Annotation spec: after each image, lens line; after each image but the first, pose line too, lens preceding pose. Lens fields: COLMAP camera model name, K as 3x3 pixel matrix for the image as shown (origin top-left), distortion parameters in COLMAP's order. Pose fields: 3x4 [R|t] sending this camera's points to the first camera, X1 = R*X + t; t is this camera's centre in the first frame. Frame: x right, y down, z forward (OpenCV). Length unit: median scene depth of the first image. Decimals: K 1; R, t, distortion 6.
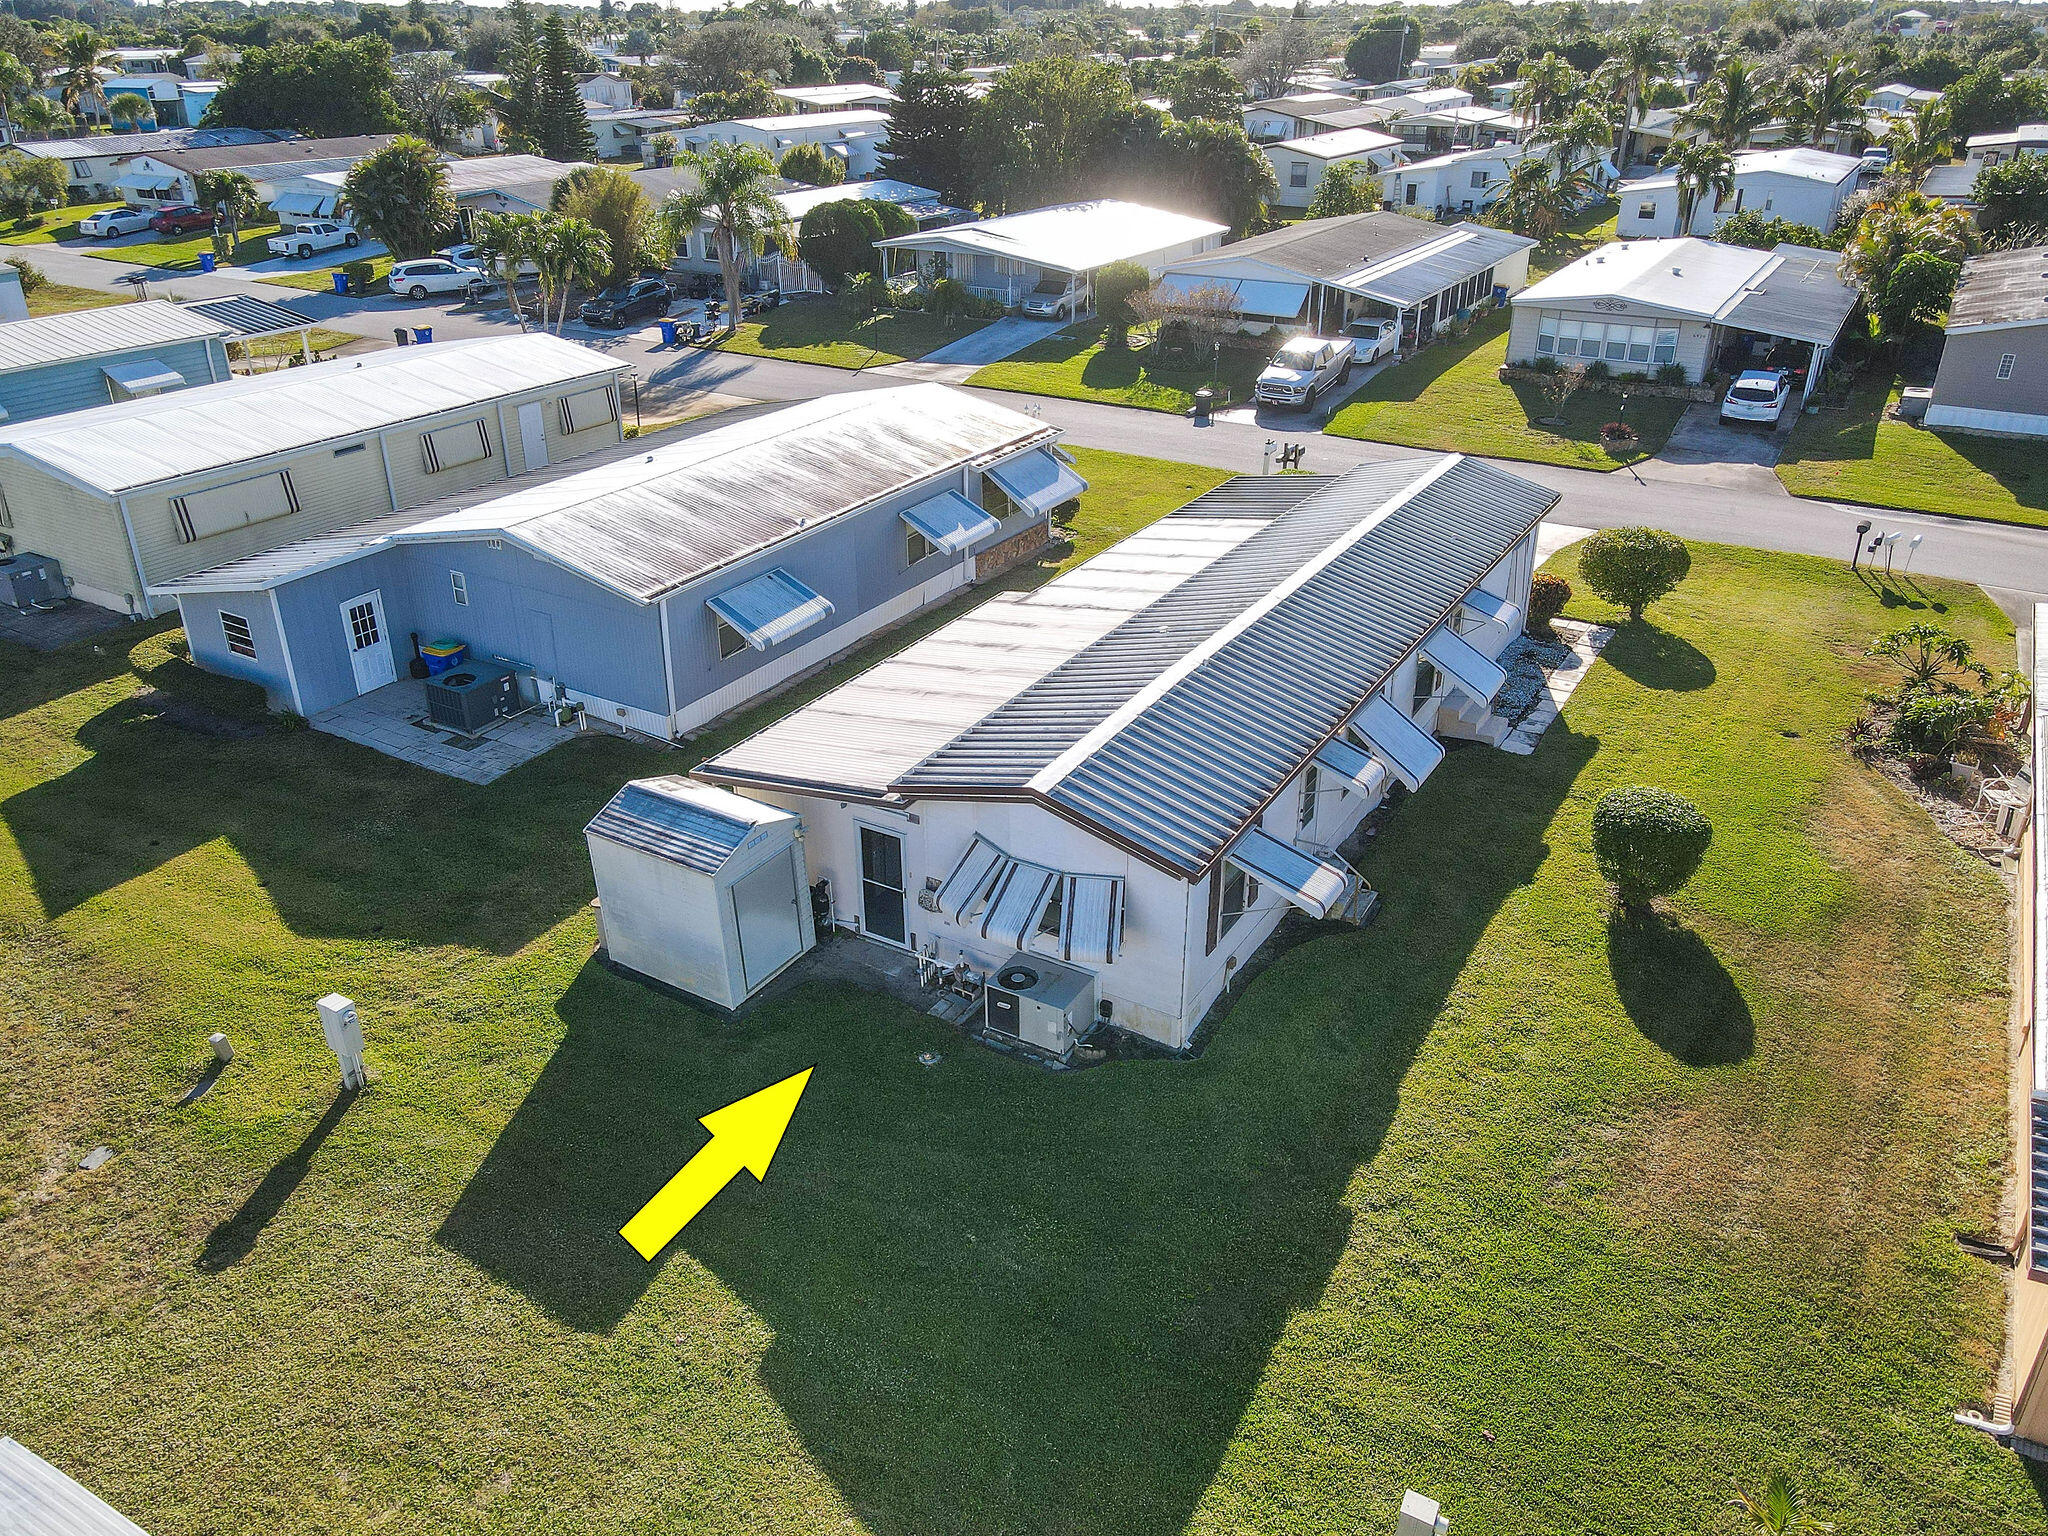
lens RADIAL K [[1482.9, 0, 1024.0], [0, 1482.9, 768.0], [0, 0, 1]] dist [0.015391, 0.002125]
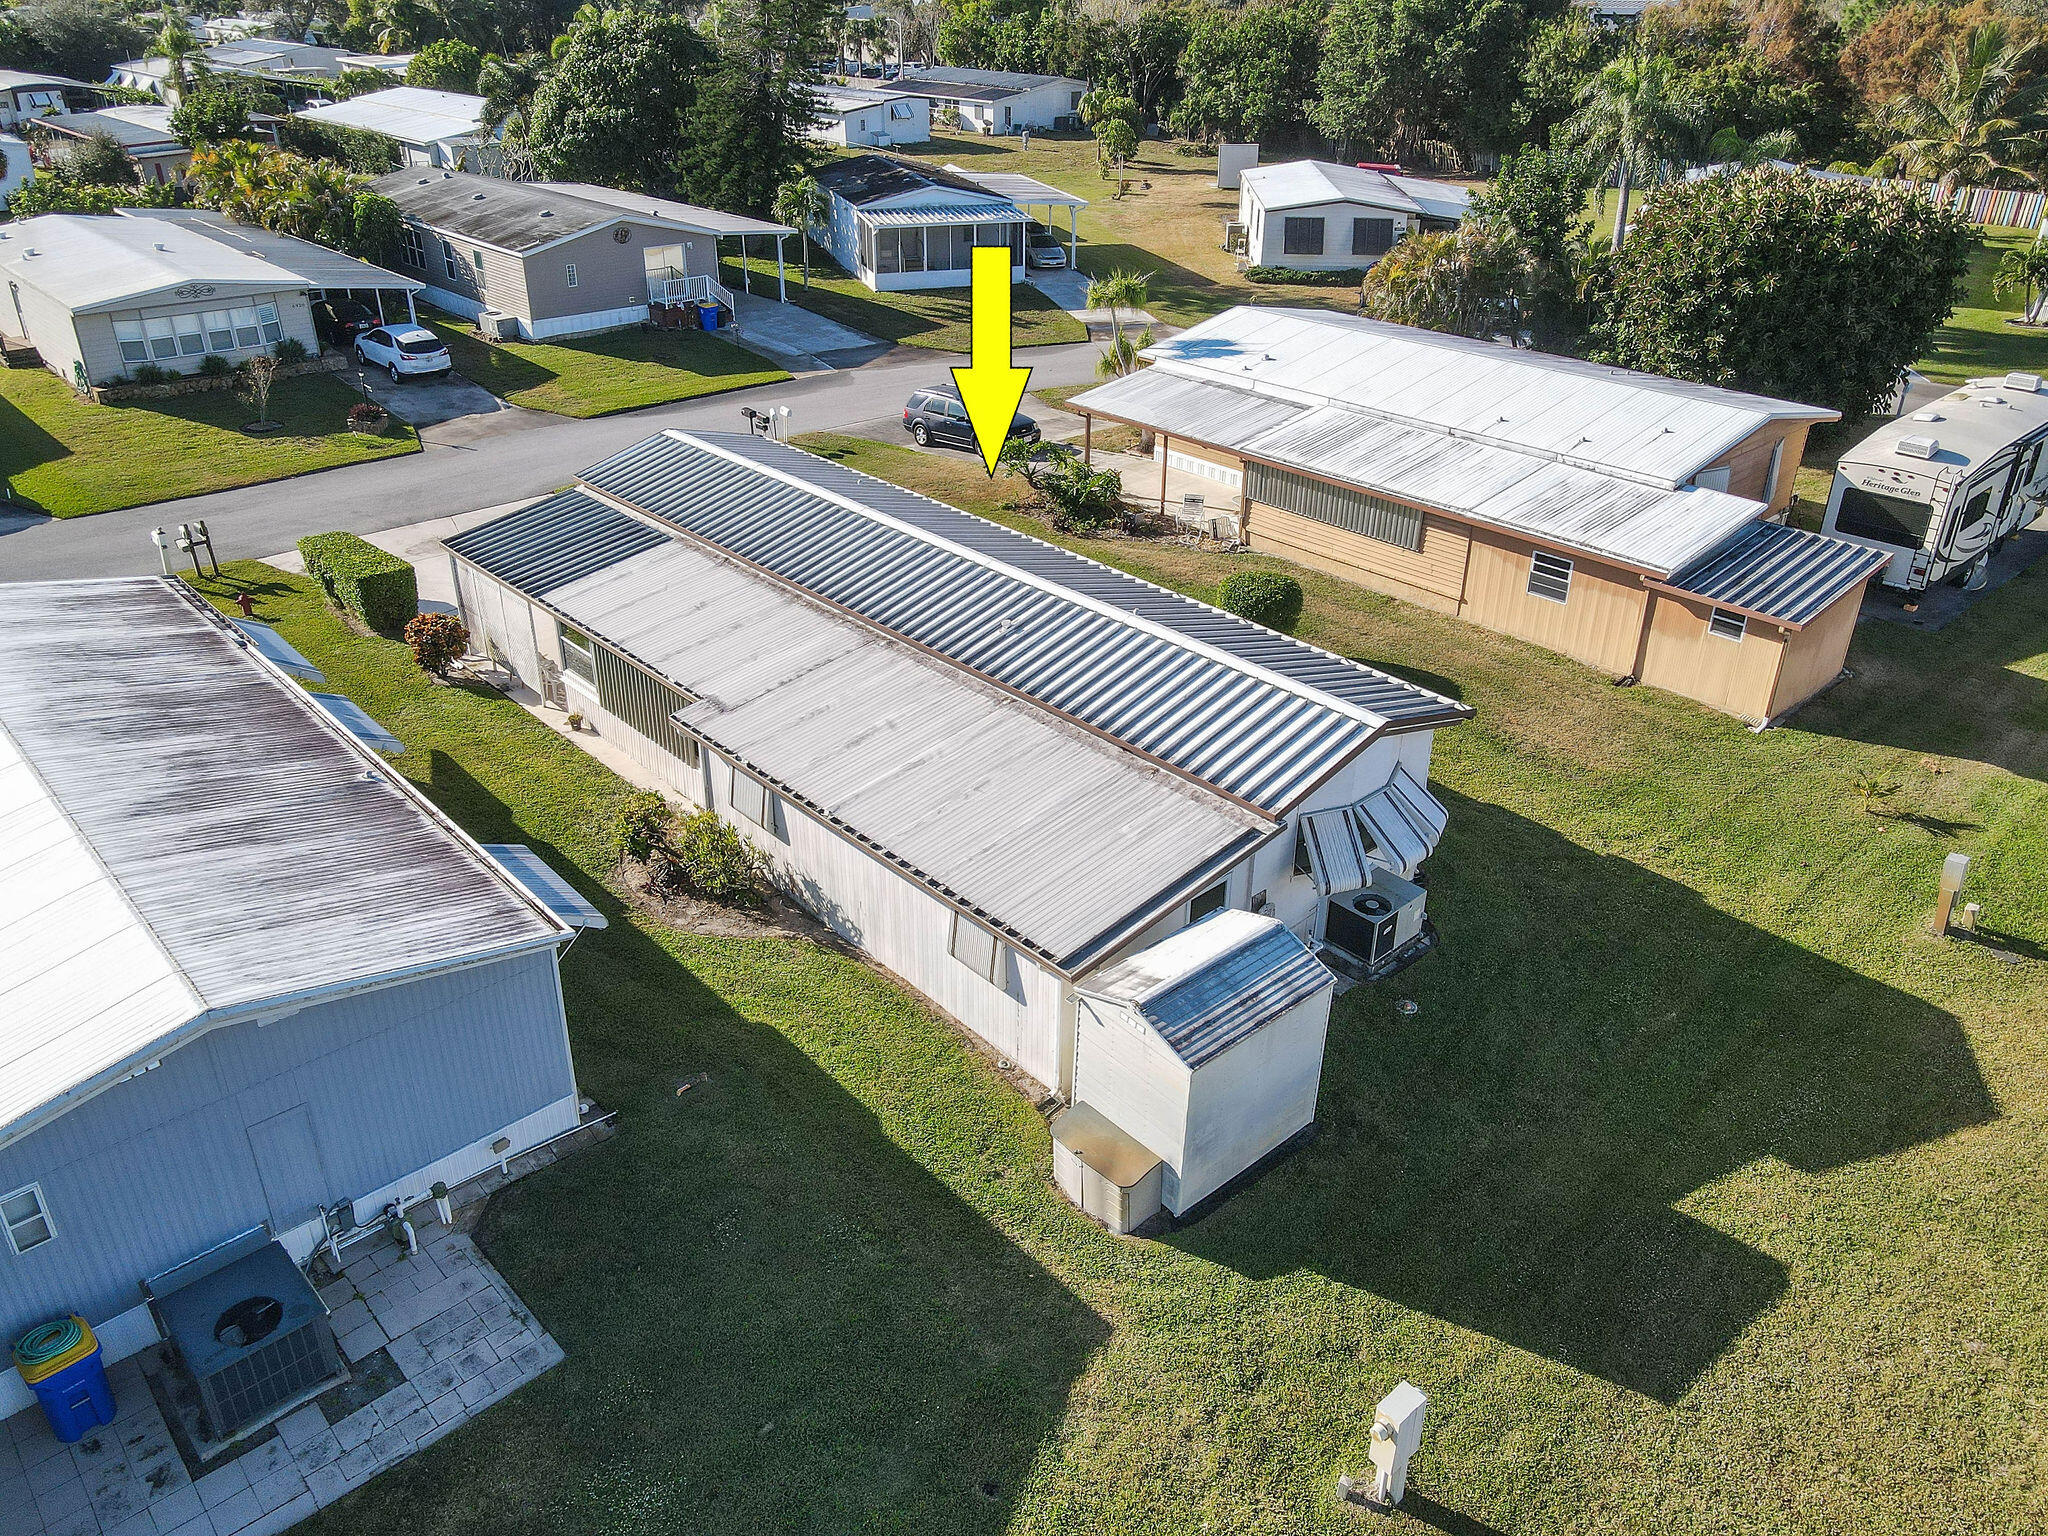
lens RADIAL K [[1482.9, 0, 1024.0], [0, 1482.9, 768.0], [0, 0, 1]] dist [0.015391, 0.002125]
pose [[0.283765, -0.453929, 0.844645, -0.653652], [0.424013, 0.849457, 0.314065, -0.268045], [-0.860053, 0.269020, 0.433518, 0.513316]]
